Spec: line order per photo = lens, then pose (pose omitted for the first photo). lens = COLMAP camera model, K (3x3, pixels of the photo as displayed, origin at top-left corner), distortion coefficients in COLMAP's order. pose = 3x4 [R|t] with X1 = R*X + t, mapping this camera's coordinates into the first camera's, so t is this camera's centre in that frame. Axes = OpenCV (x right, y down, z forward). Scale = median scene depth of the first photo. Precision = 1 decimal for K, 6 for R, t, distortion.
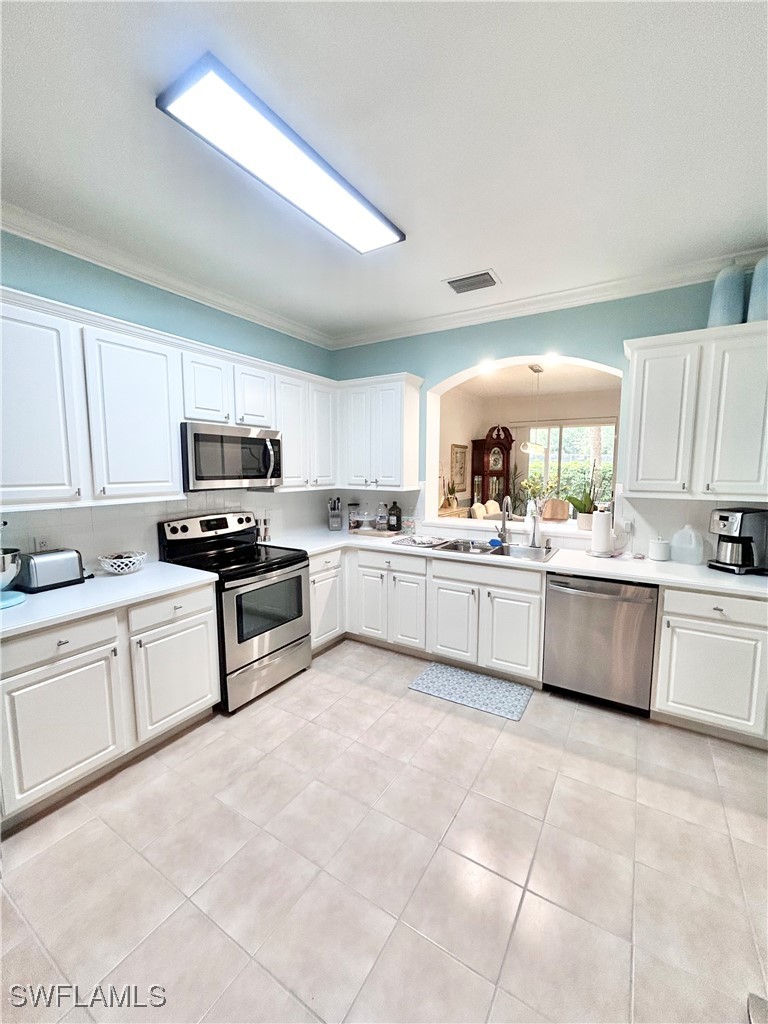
lens RADIAL K [[414.4, 0, 384.8], [0, 414.4, 510.1], [0, 0, 1]] dist [-0.002104, 0.000607]
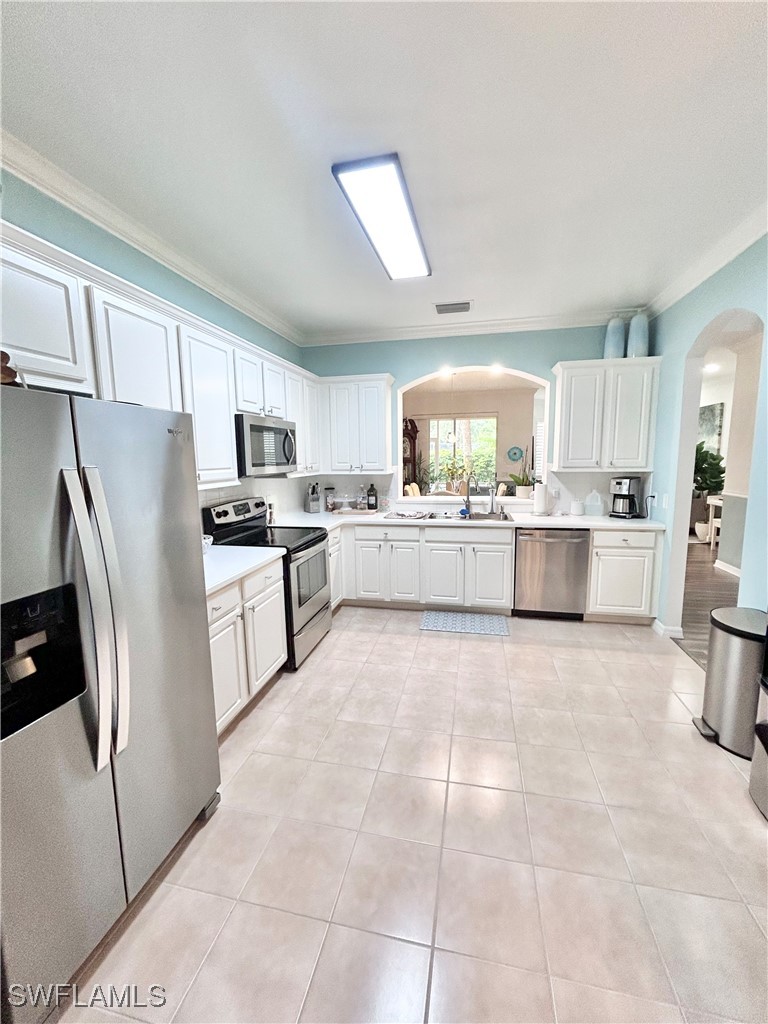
lens RADIAL K [[414.4, 0, 385.4], [0, 414.4, 510.1], [0, 0, 1]] dist [-0.002104, 0.000607]
pose [[0.942013, -0.057373, 0.330636, -0.483792], [0.049181, 0.998241, 0.033096, 0.023406], [-0.331953, -0.014915, 0.943178, -0.157807]]
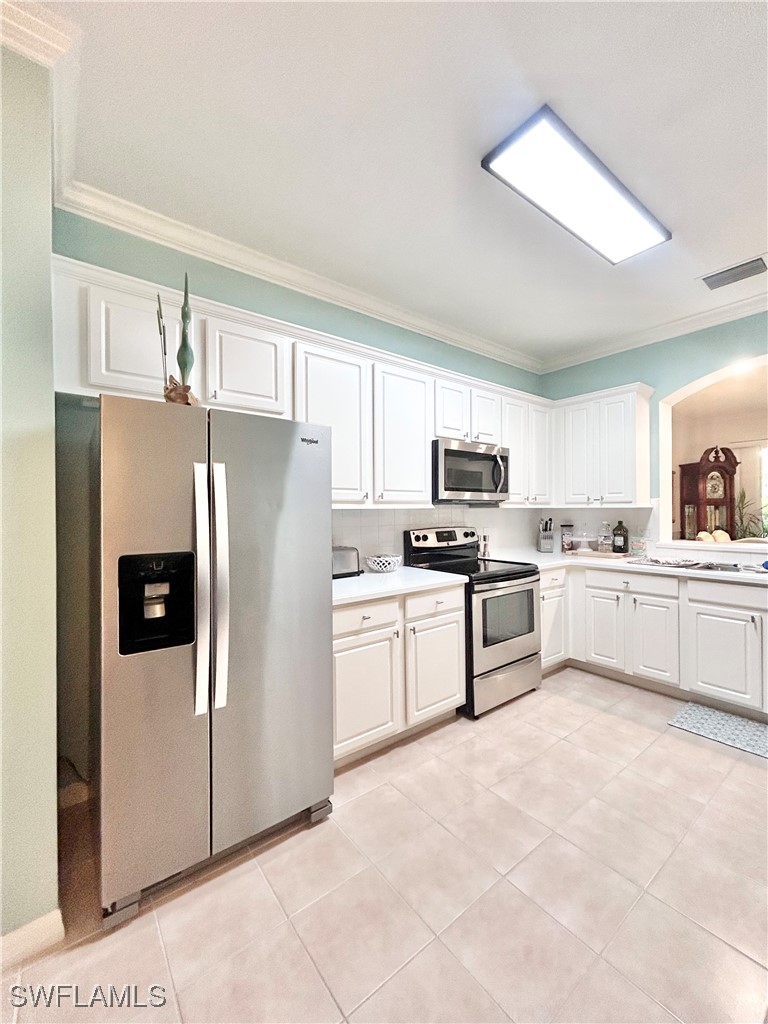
lens RADIAL K [[414.4, 0, 385.1], [0, 414.4, 509.9], [0, 0, 1]] dist [-0.002104, 0.000607]
pose [[0.938827, -0.008636, -0.344280, -0.221818], [-0.027591, 0.994586, -0.100188, 0.091465], [0.343281, 0.103558, 0.933506, -0.073151]]
